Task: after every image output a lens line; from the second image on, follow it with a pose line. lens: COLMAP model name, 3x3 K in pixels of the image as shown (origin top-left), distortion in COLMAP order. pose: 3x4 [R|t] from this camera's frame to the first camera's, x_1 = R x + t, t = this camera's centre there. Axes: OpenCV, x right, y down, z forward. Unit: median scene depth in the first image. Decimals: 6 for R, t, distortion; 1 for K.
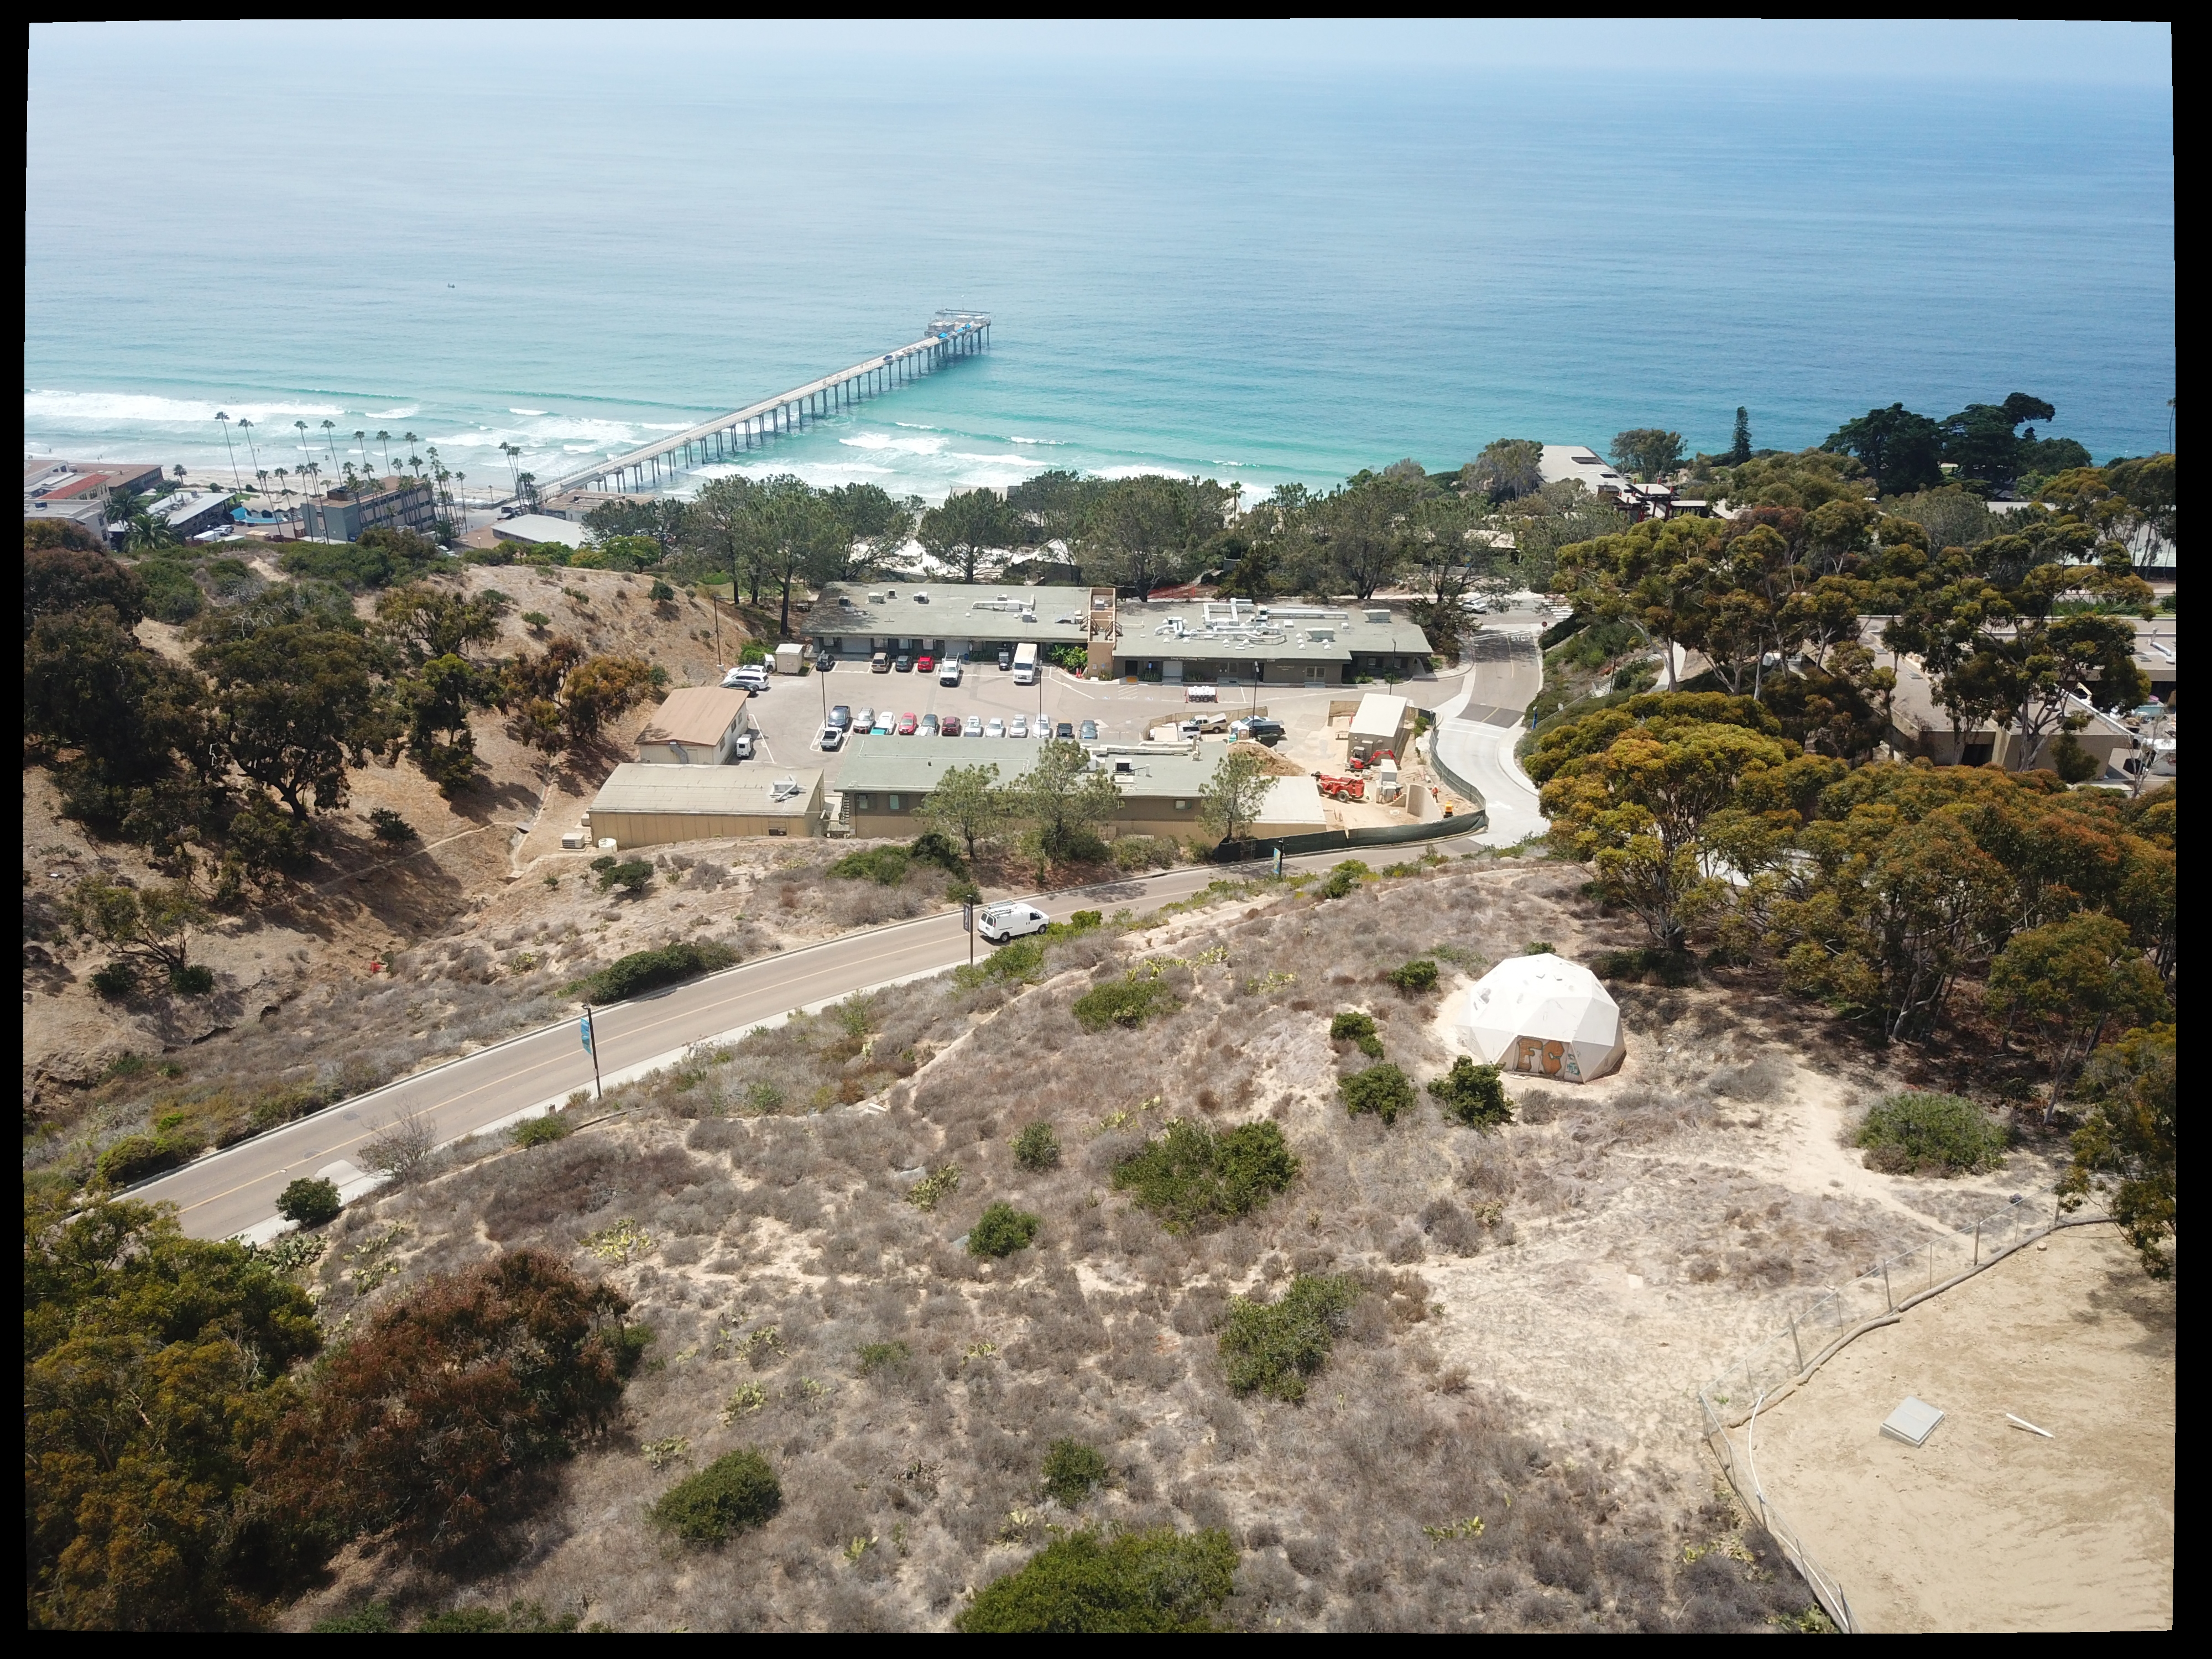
lens RADIAL K [[1672.4, 0, 1106.0], [0, 1672.4, 829.5], [0, 0, 1]] dist [-0.015721, 0.030314]
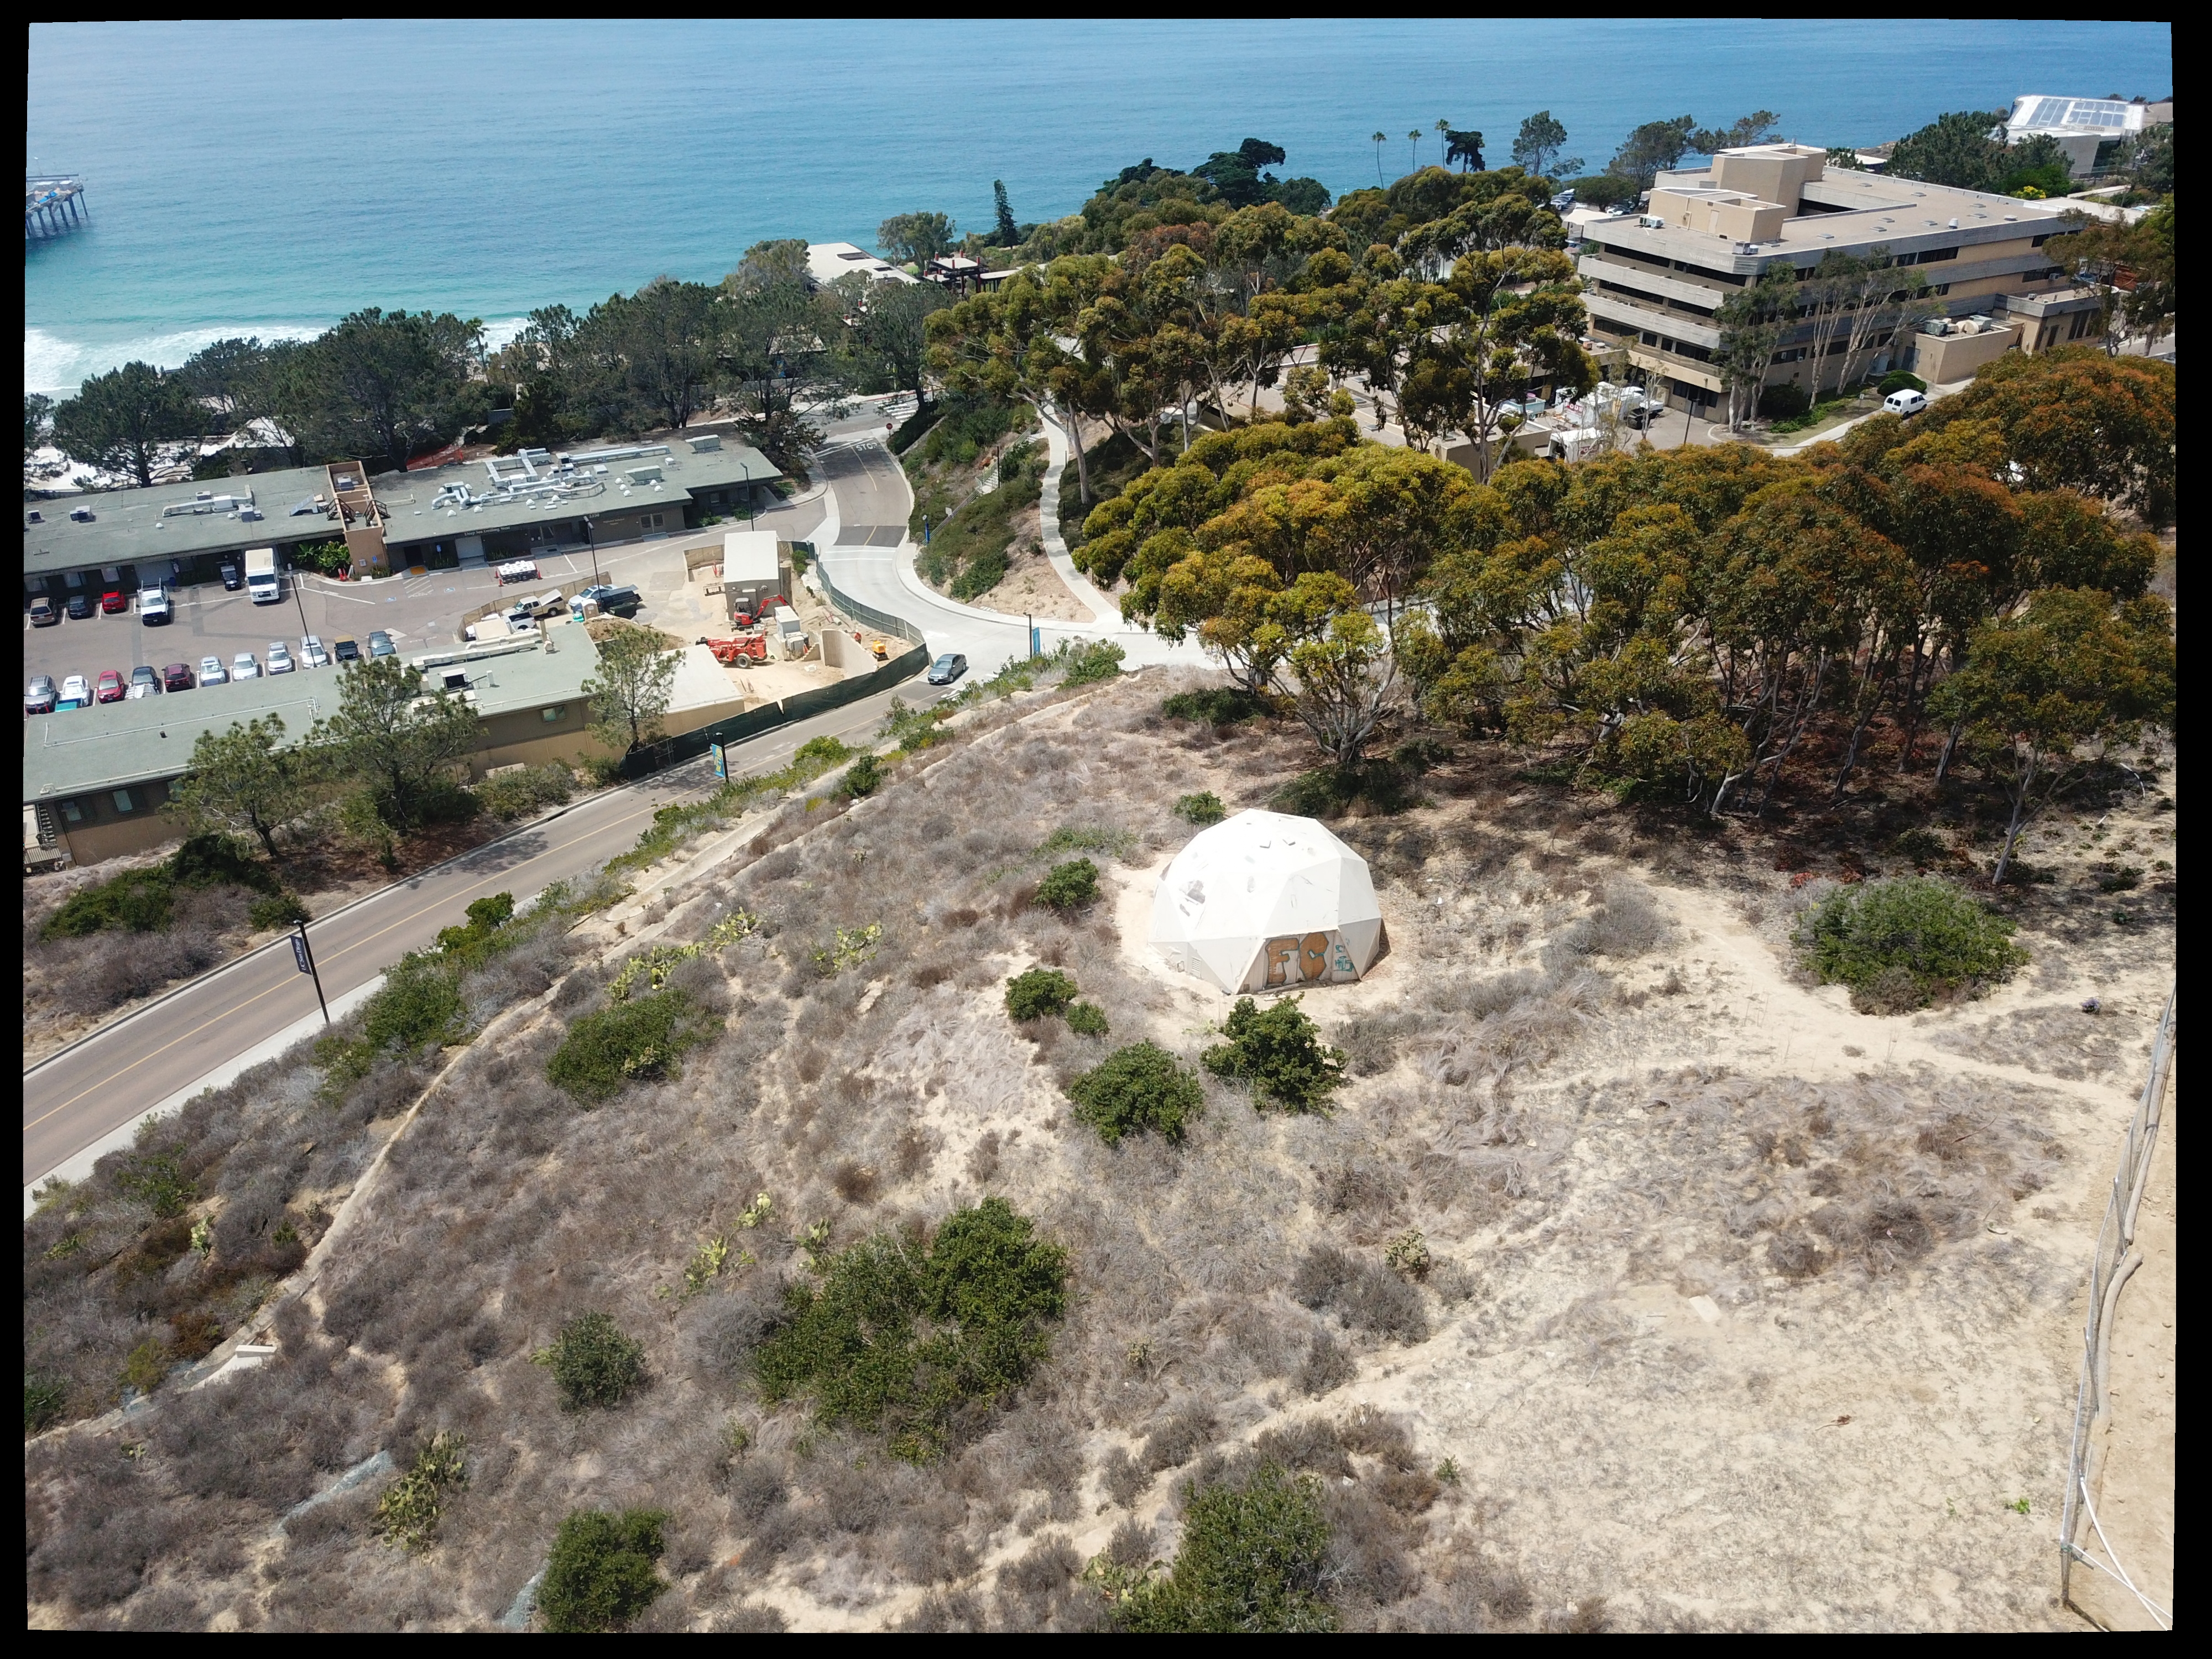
lens RADIAL K [[1672.4, 0, 1106.0], [0, 1672.4, 829.5], [0, 0, 1]] dist [-0.015721, 0.030314]
pose [[0.894086, -0.239936, 0.378207, -0.049924], [0.205818, 0.970069, 0.128859, -0.018032], [-0.397804, -0.037369, 0.916709, 0.367770]]
